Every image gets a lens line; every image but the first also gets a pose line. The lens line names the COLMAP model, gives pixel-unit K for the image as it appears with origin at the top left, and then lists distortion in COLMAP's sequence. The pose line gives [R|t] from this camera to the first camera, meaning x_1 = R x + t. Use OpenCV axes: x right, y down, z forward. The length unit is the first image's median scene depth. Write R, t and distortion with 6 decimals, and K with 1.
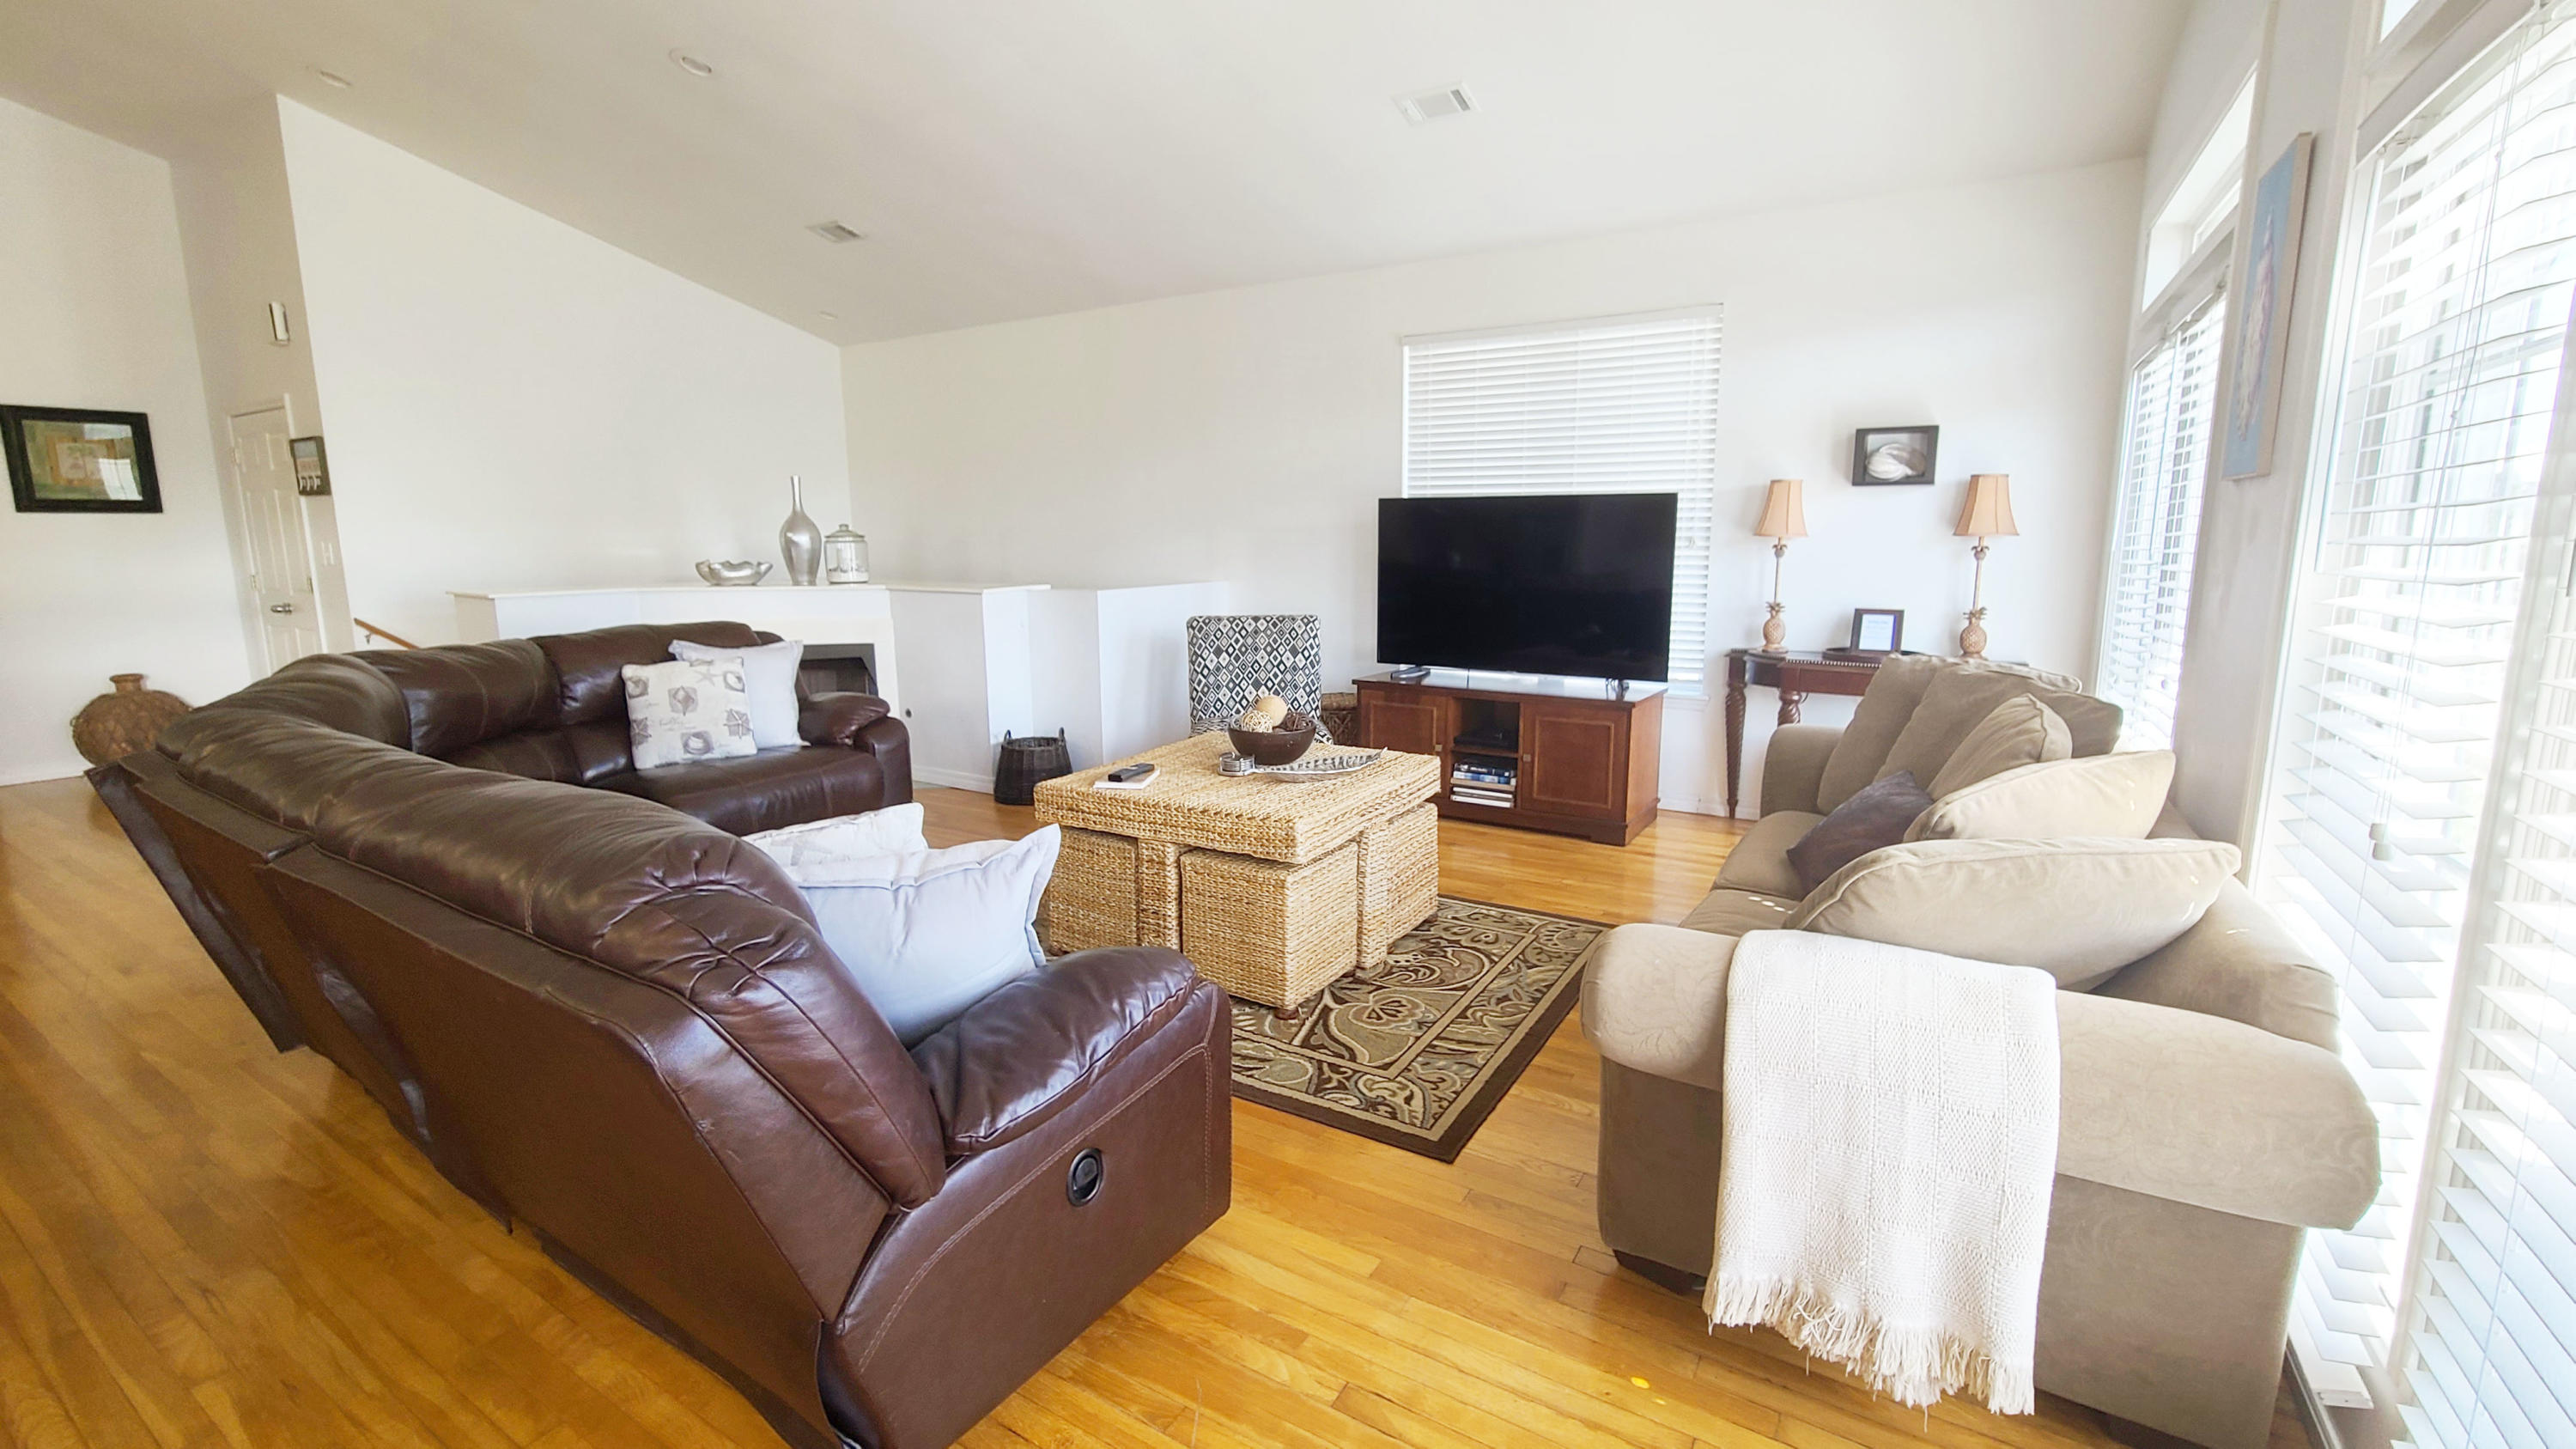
lens RADIAL K [[1059.5, 0, 1314.3], [0, 1059.5, 698.0], [0, 0, 1]] dist [0.000834, -0.002669]
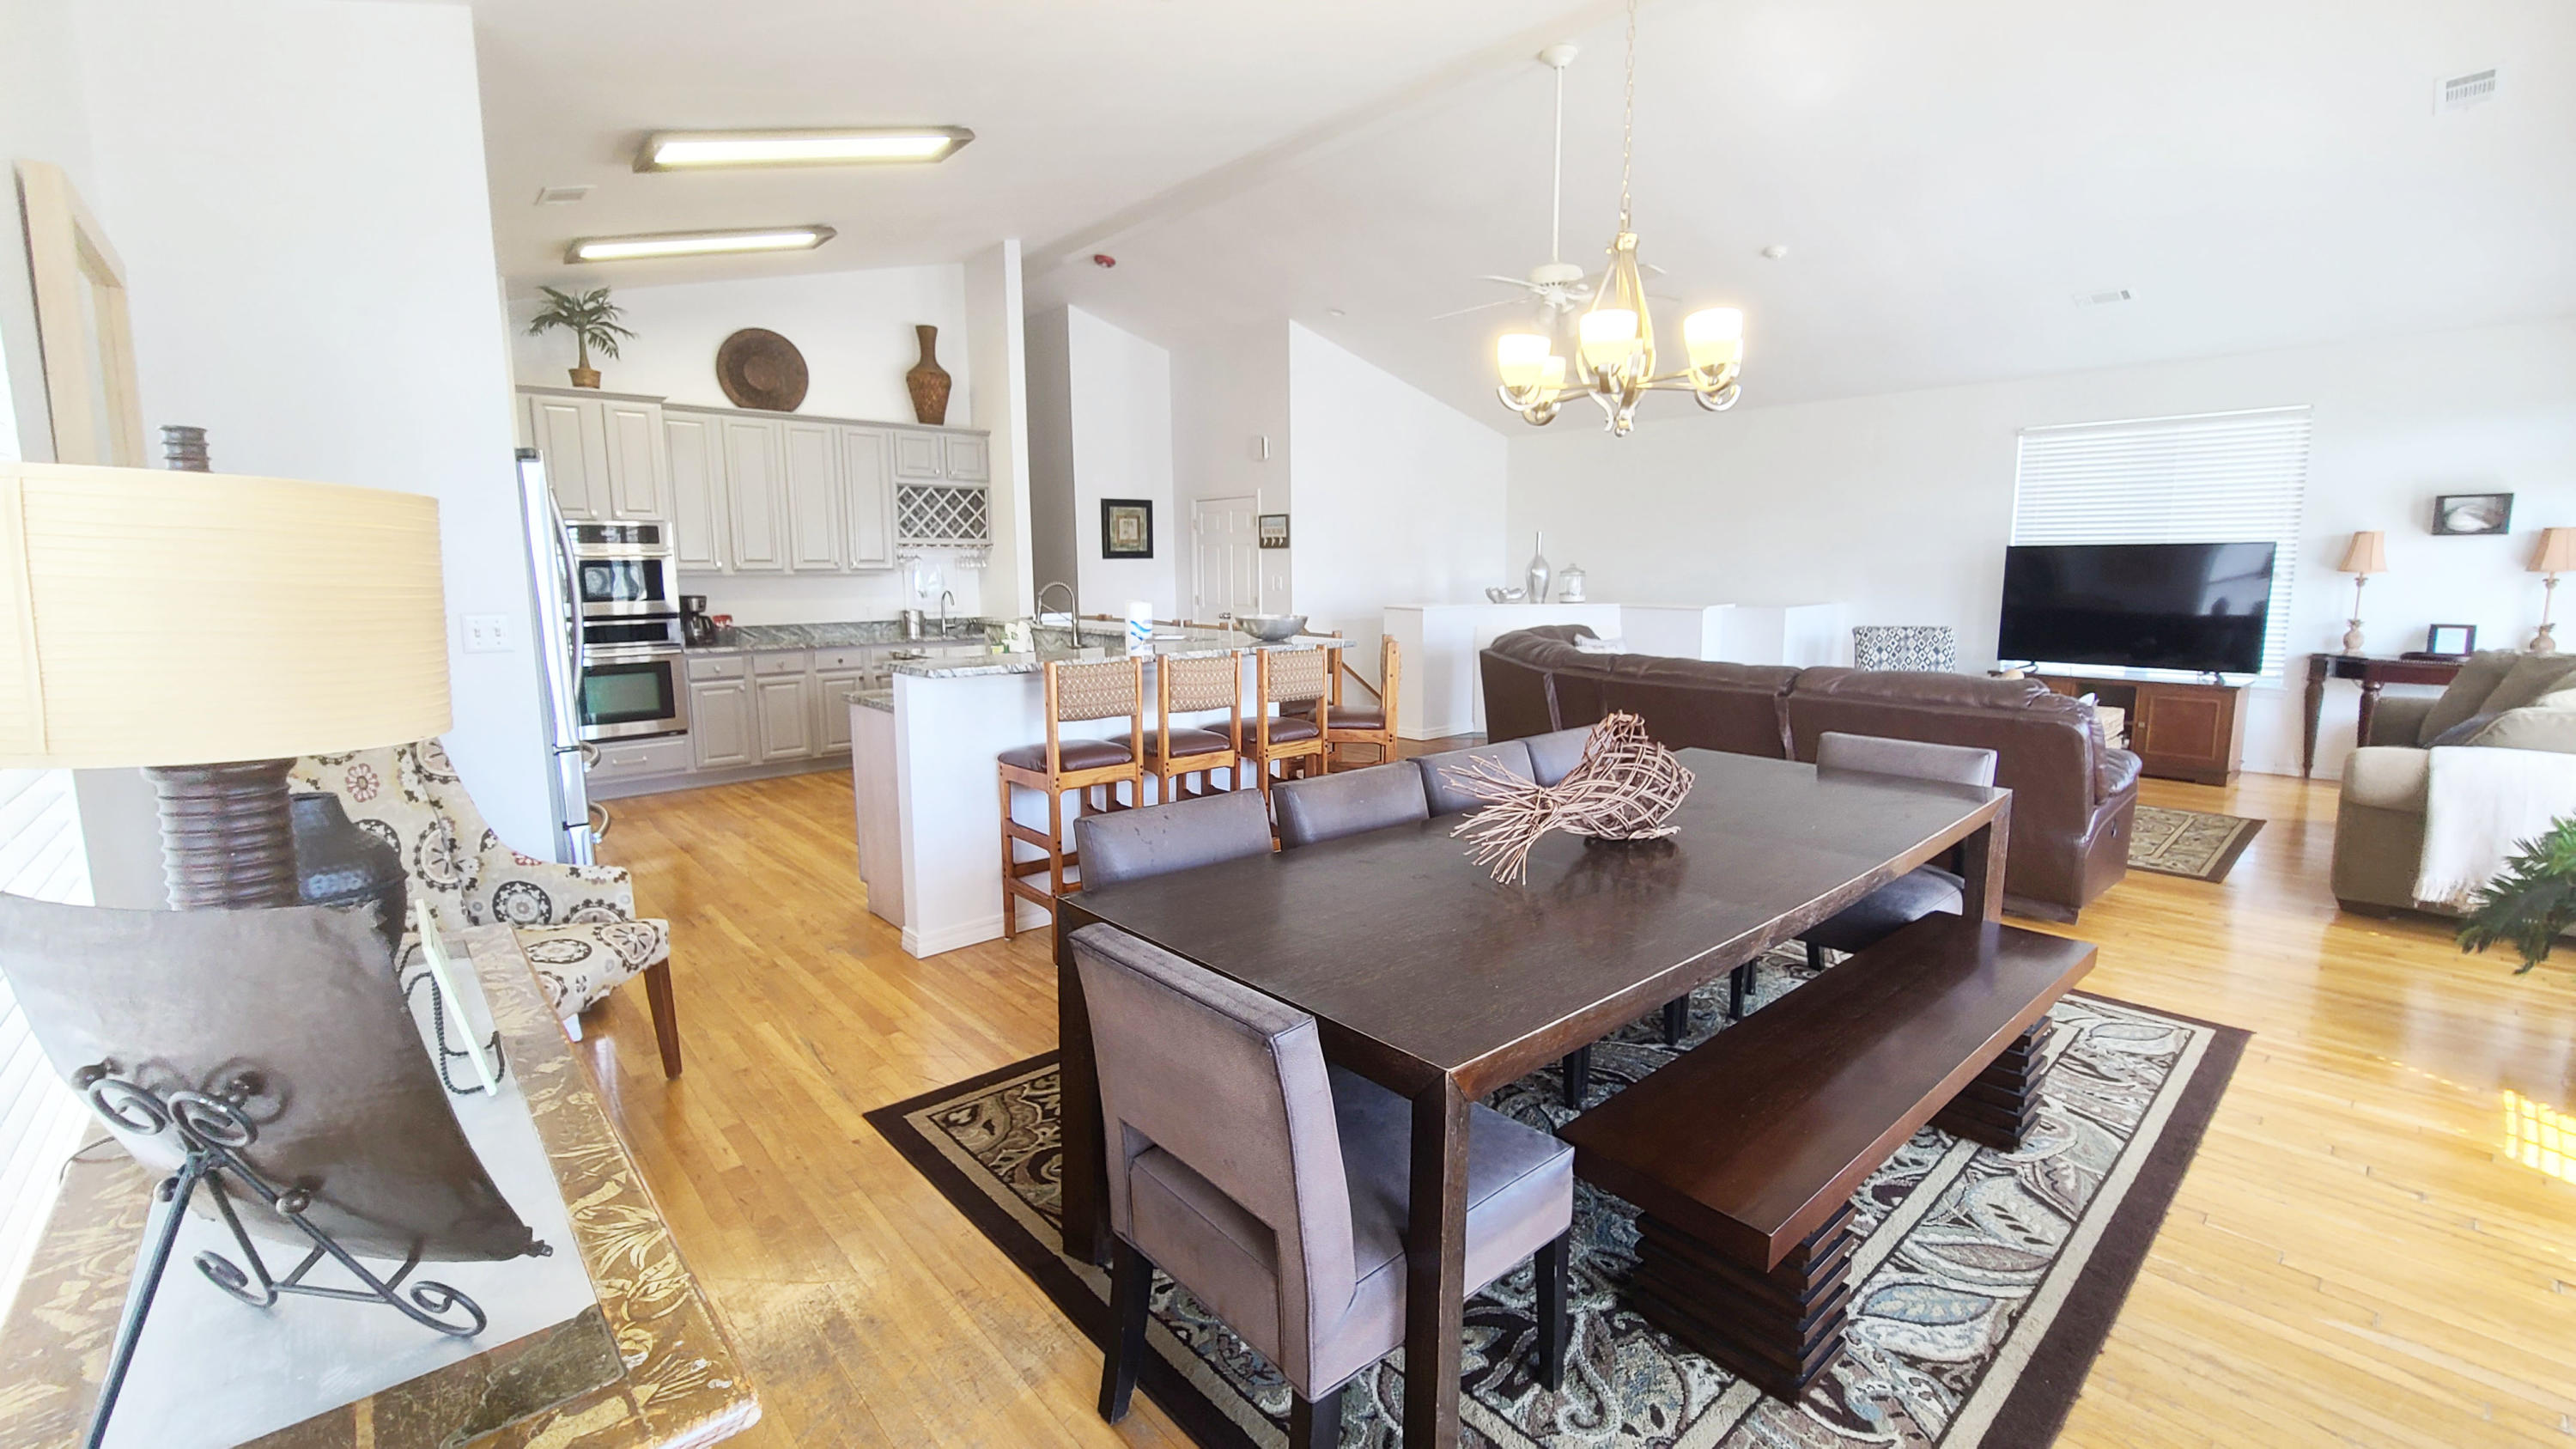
lens RADIAL K [[1059.5, 0, 1308.9], [0, 1059.5, 707.7], [0, 0, 1]] dist [0.000834, -0.002669]
pose [[0.958047, 0.033229, -0.284680, -0.471803], [-0.037294, 0.999265, -0.008869, 0.087308], [0.284176, 0.019114, 0.958582, -0.699837]]
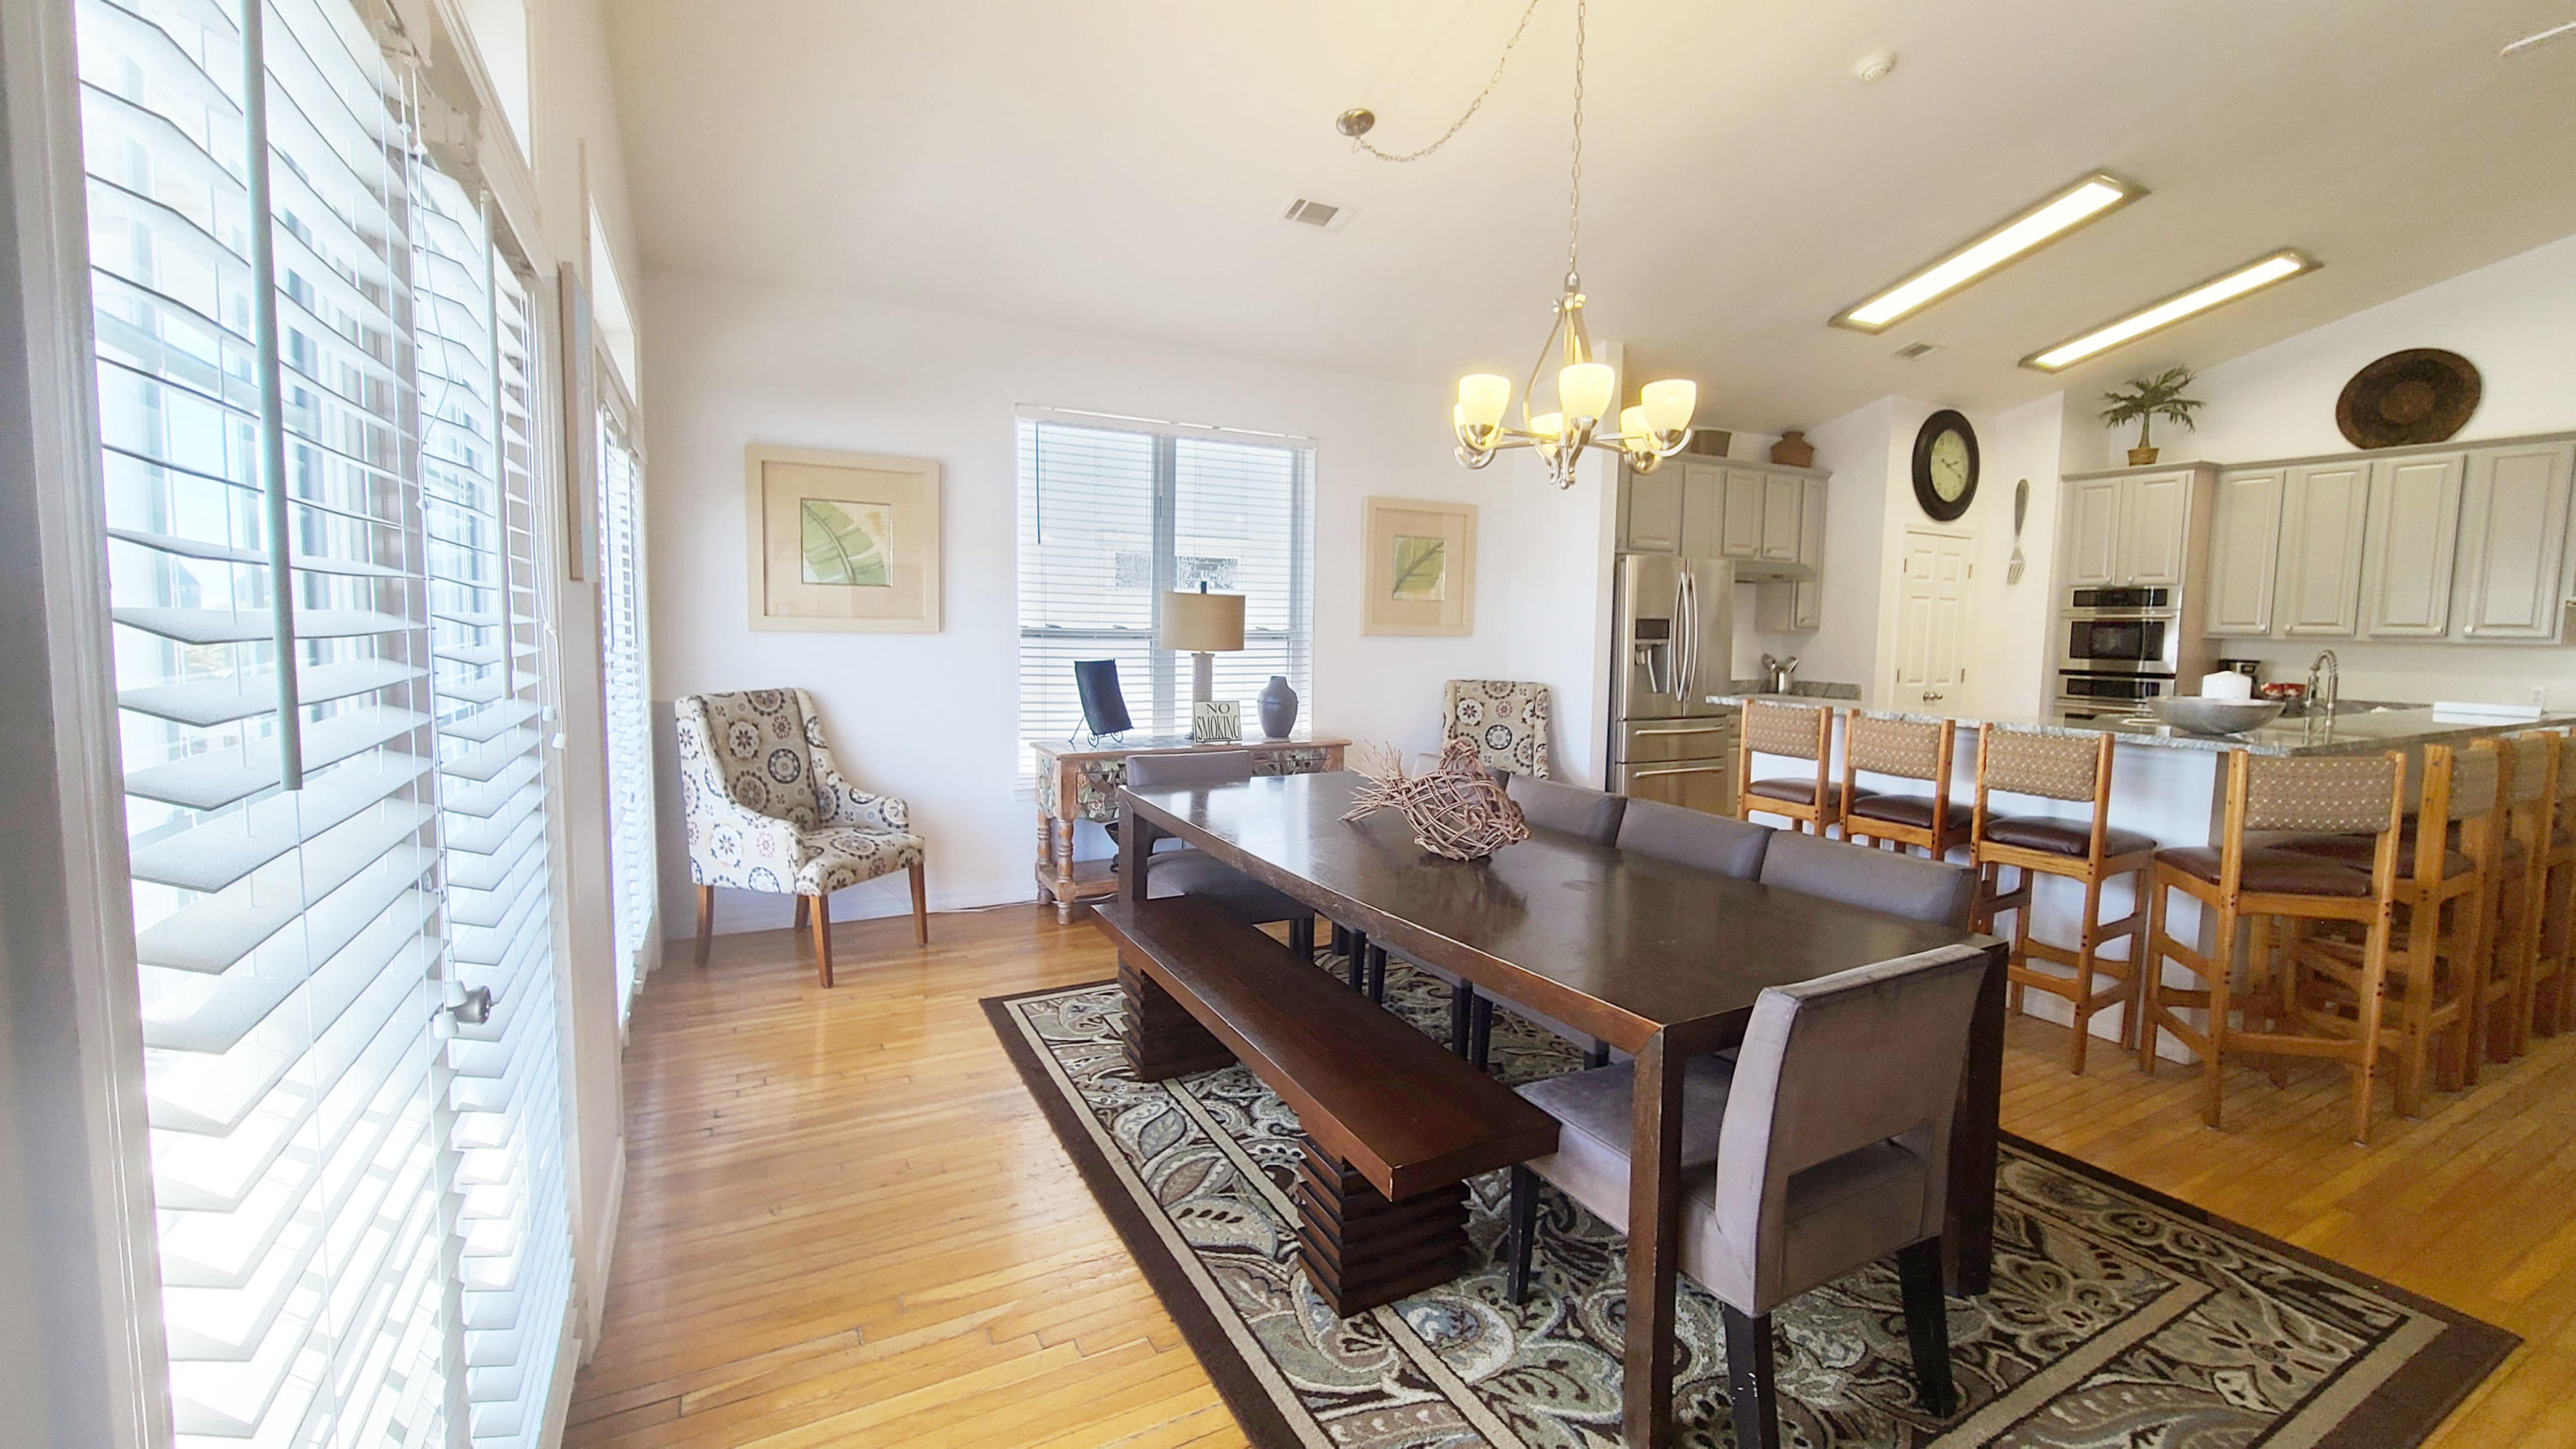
lens RADIAL K [[1059.5, 0, 1304.4], [0, 1059.5, 713.4], [0, 0, 1]] dist [0.000834, -0.002669]
pose [[-0.500283, 0.066921, -0.863272, 0.110691], [-0.146109, 0.976187, 0.160347, -0.023363], [0.853446, 0.206351, -0.478592, 0.087282]]
